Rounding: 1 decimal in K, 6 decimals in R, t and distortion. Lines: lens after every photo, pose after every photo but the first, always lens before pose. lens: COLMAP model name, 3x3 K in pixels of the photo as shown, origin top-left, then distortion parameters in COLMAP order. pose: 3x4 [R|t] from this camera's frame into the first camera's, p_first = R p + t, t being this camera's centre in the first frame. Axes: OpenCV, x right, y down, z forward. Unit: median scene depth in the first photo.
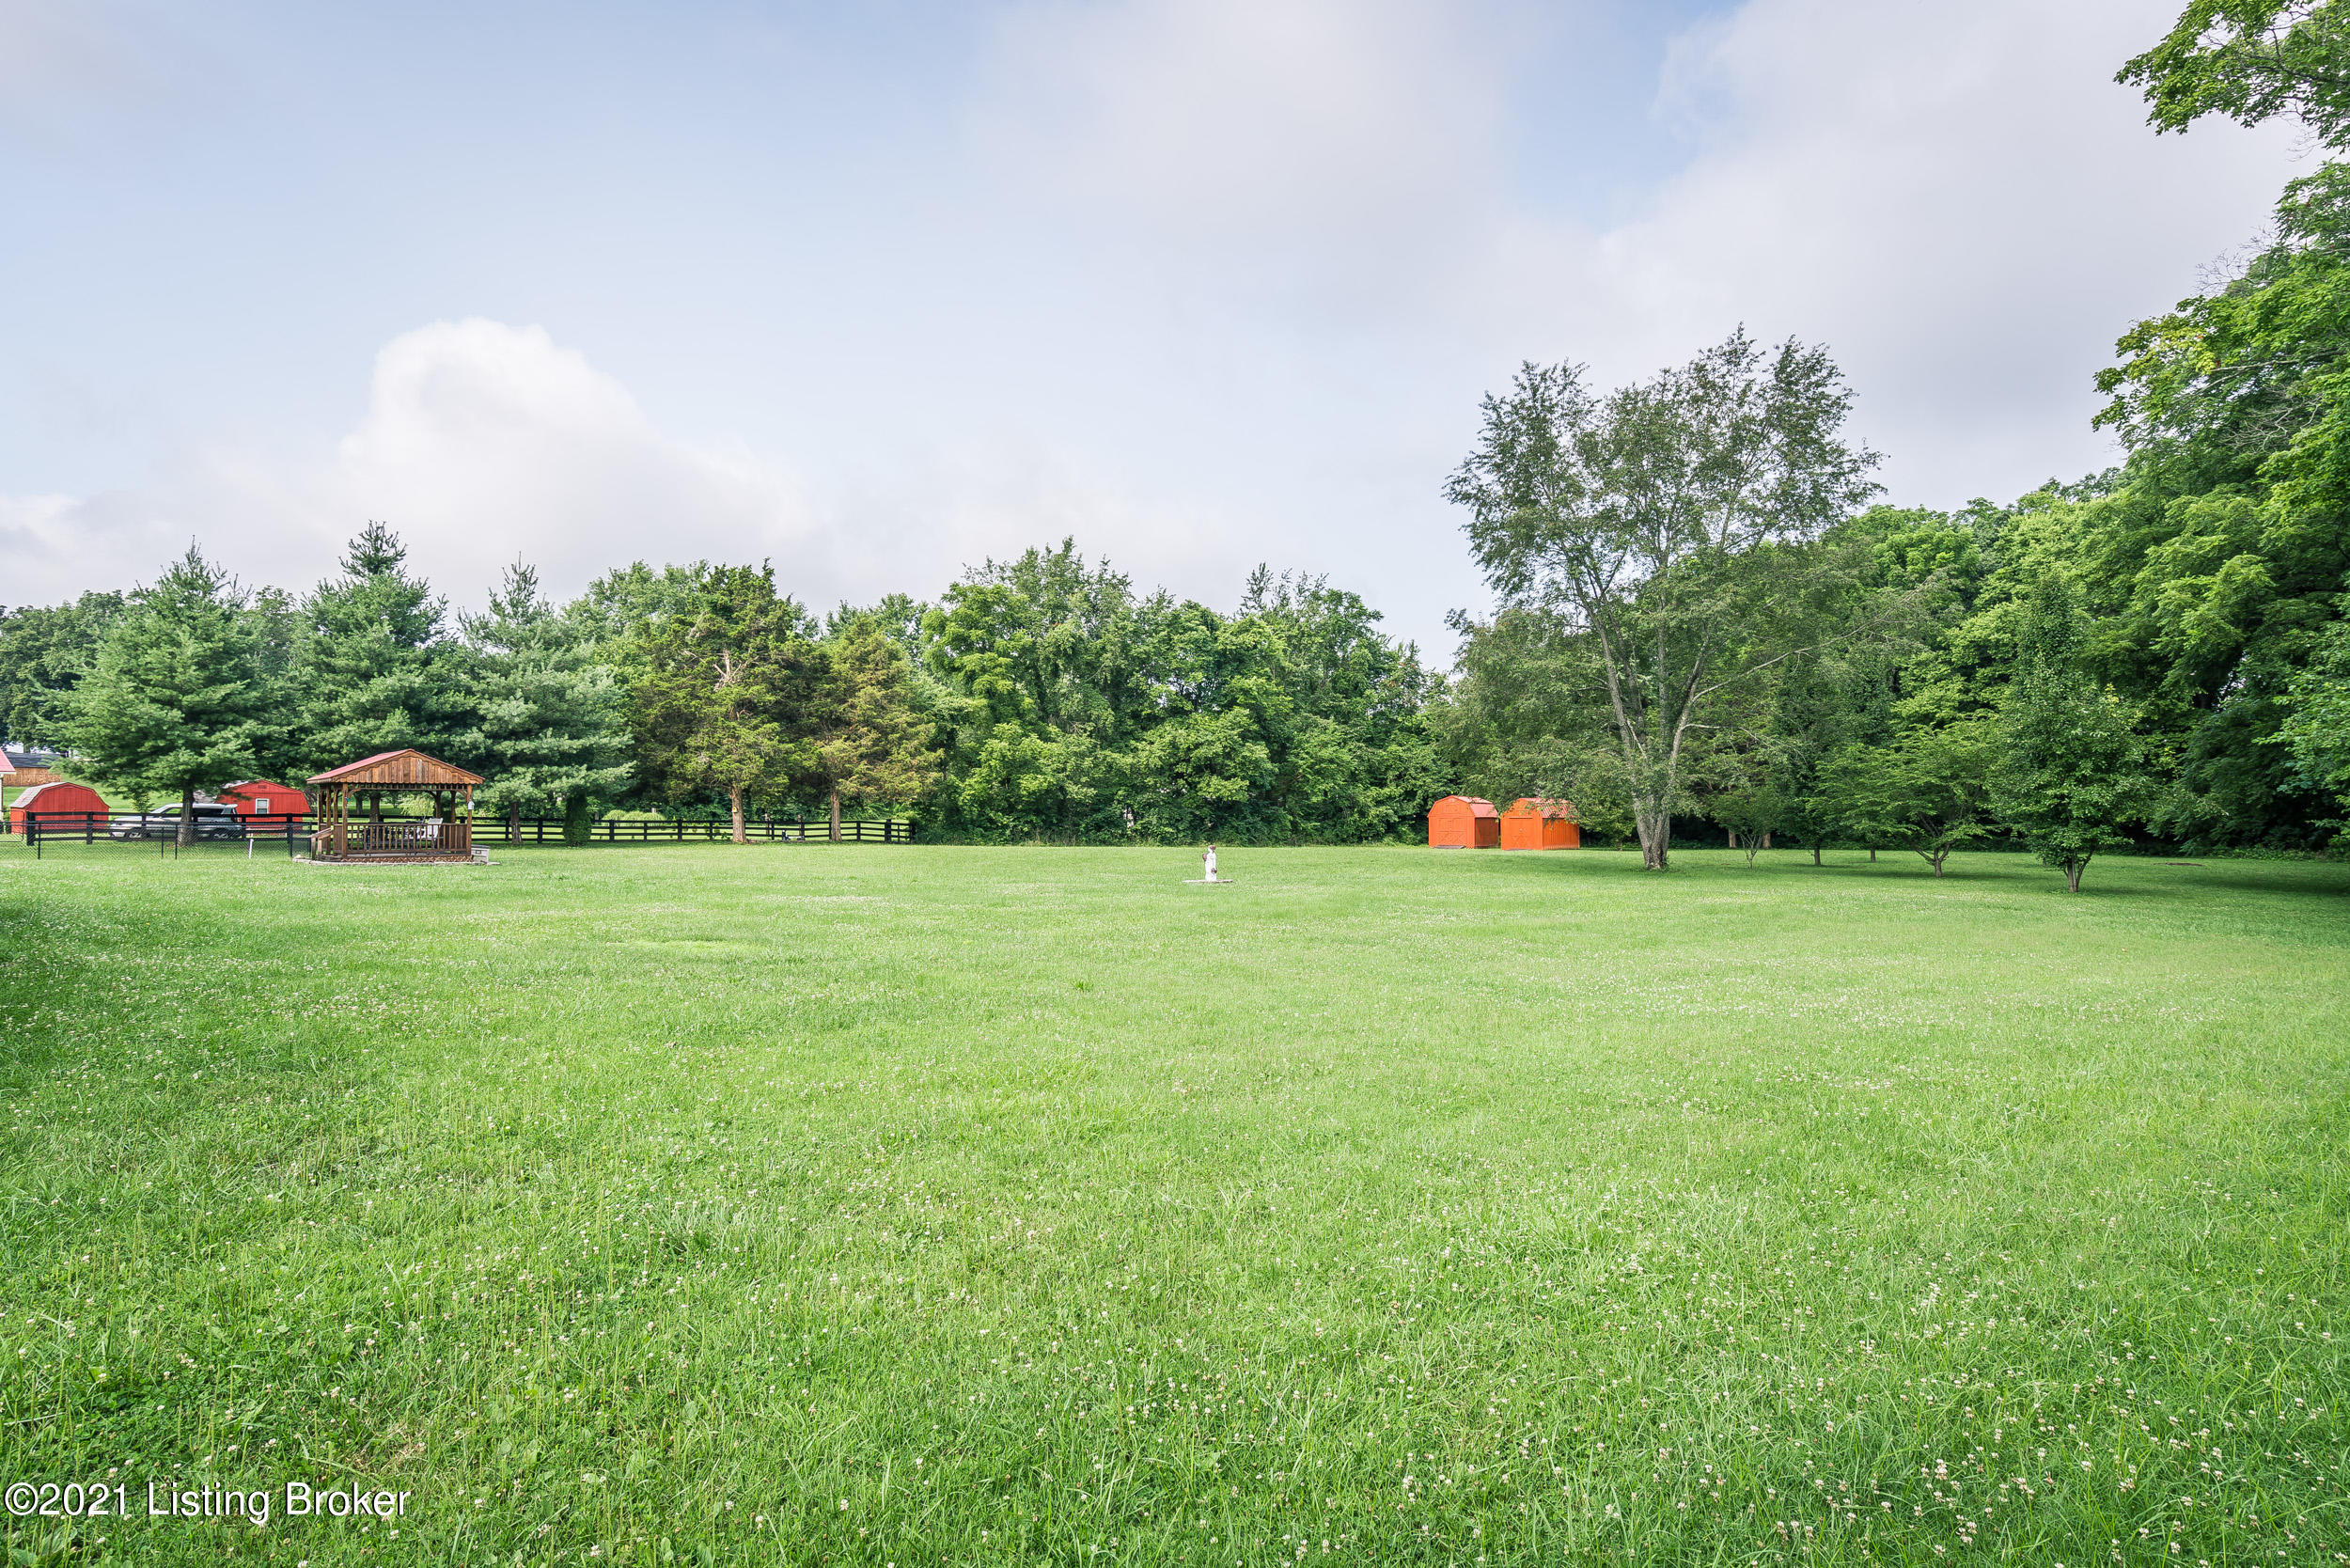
lens RADIAL K [[1231.8, 0, 1175.7], [0, 1231.8, 791.0], [0, 0, 1]] dist [-0.004112, 0.000187]
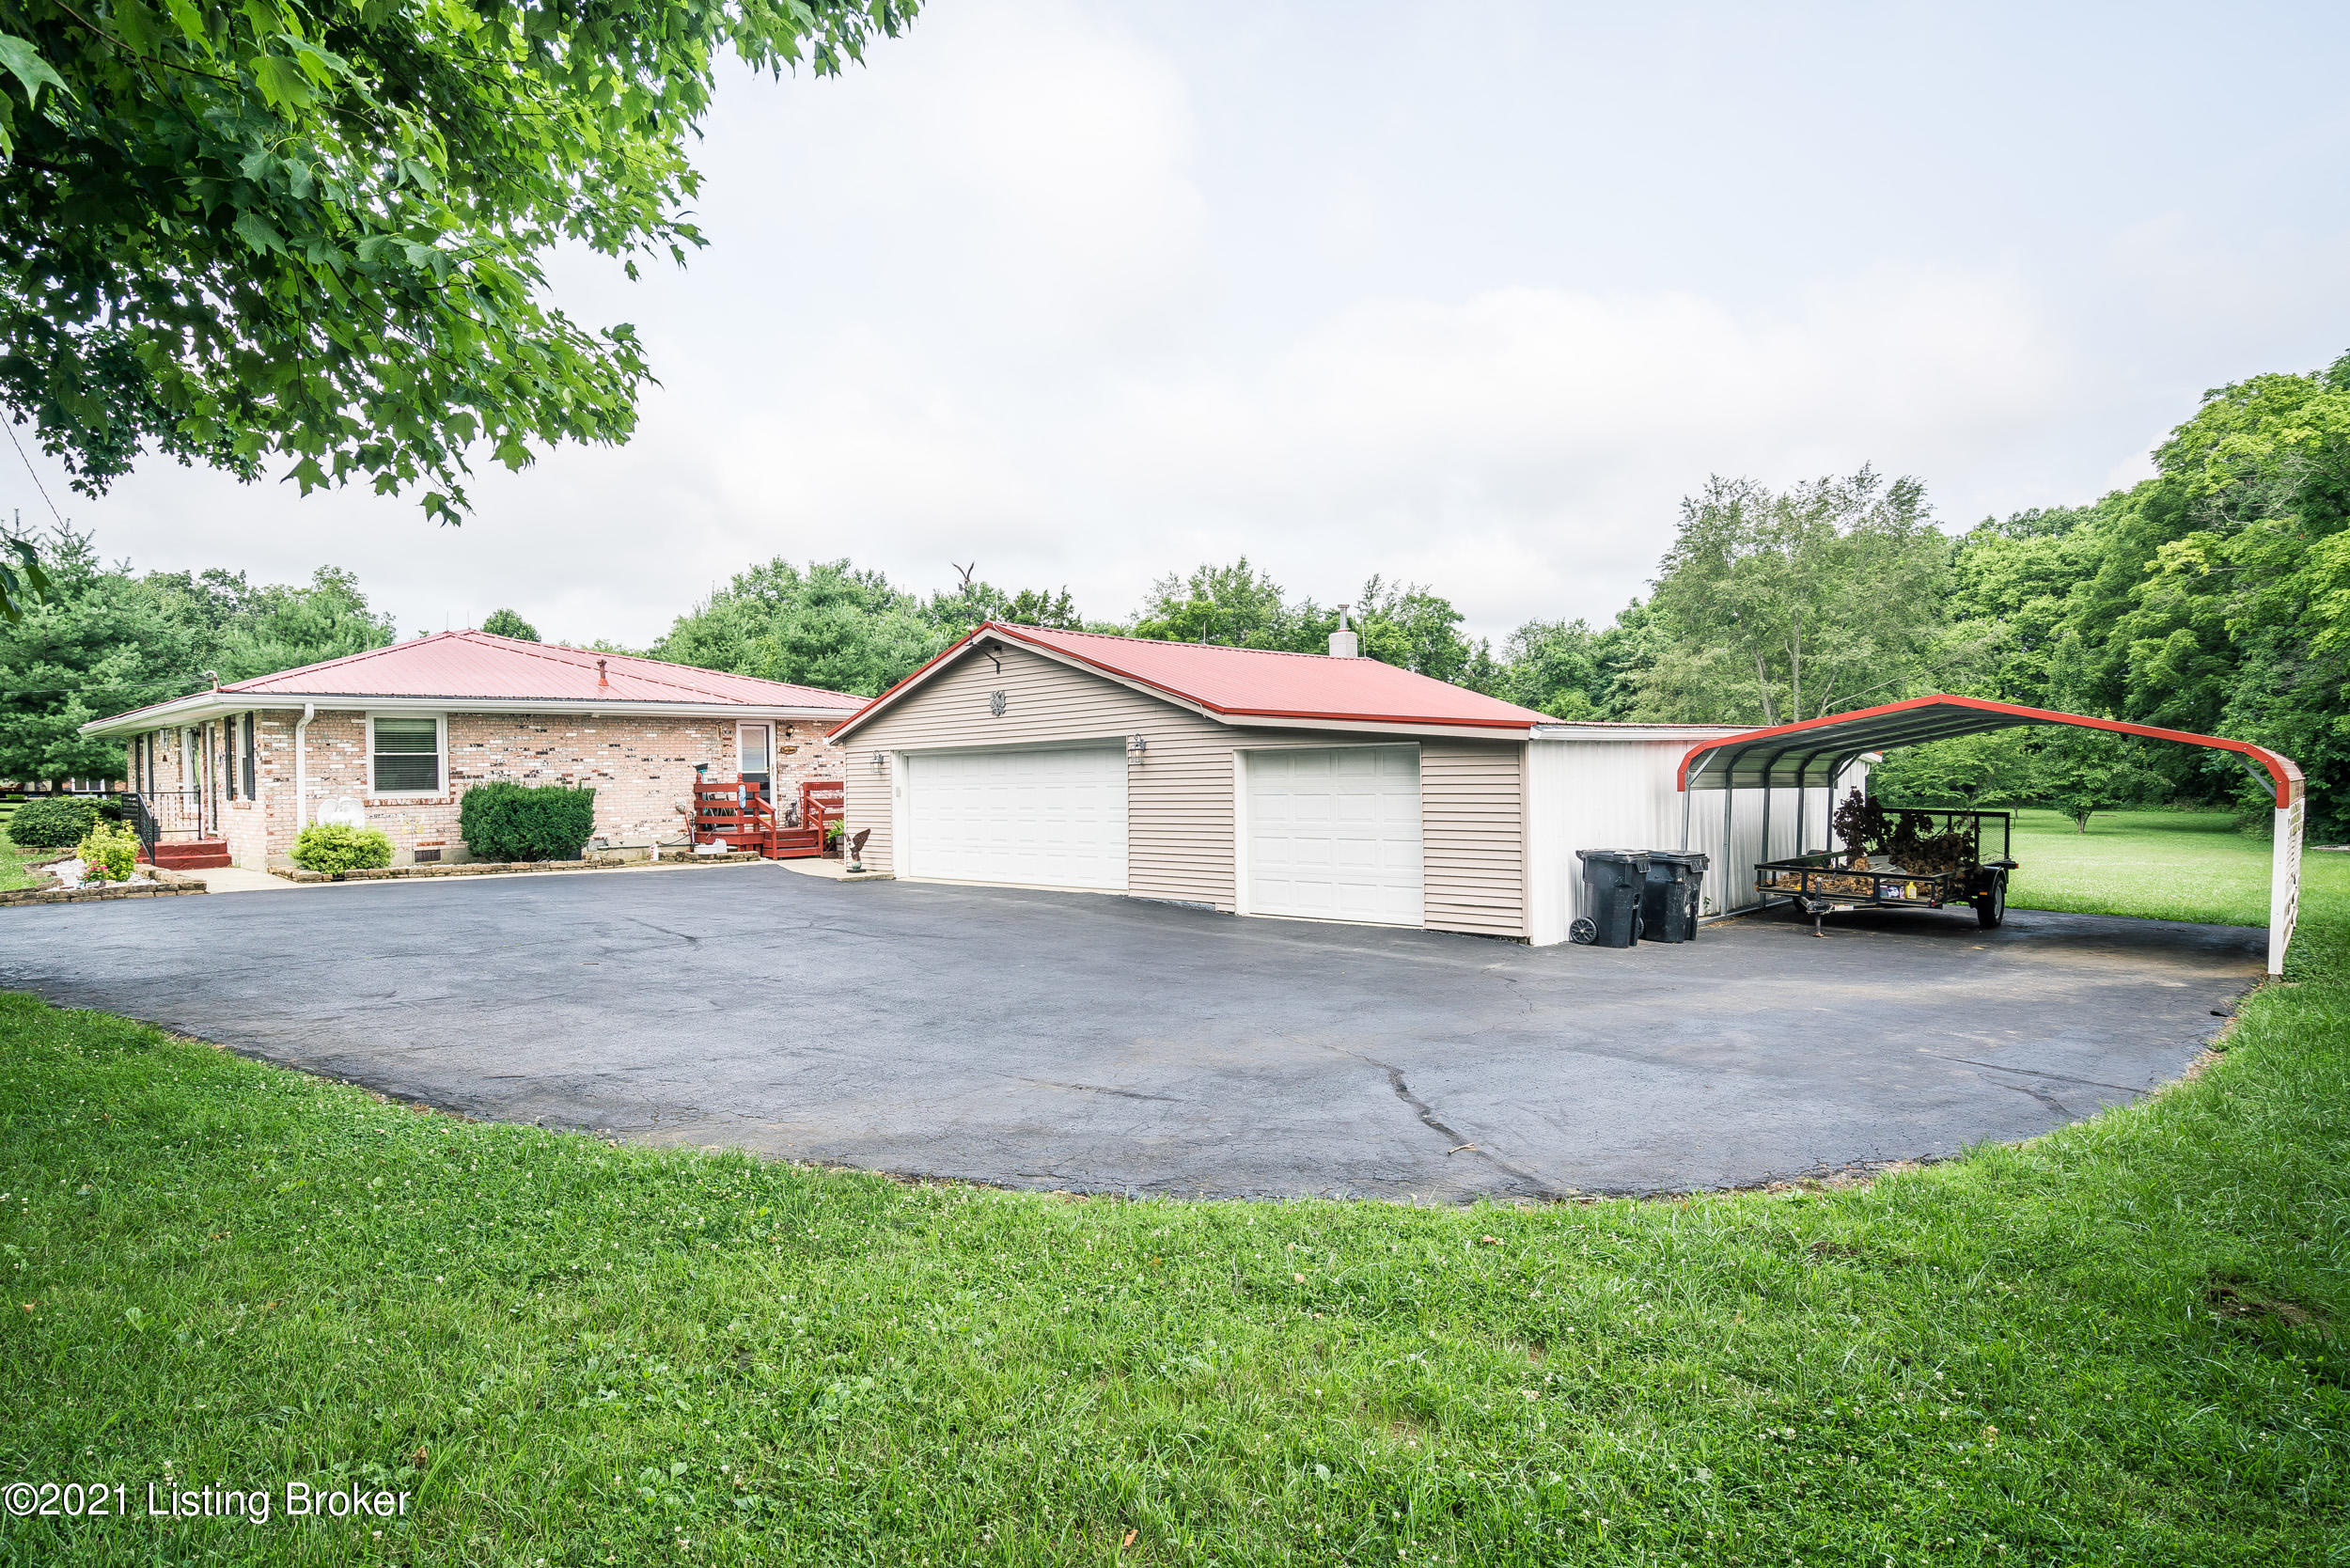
lens RADIAL K [[1295.3, 0, 1173.7], [0, 1295.3, 793.8], [0, 0, 1]] dist [0.005294, 0.000055]
pose [[0.992677, -0.011069, 0.120289, -0.579438], [0.007111, 0.999421, 0.033284, -0.031328], [-0.120588, -0.032185, 0.992181, -0.486254]]
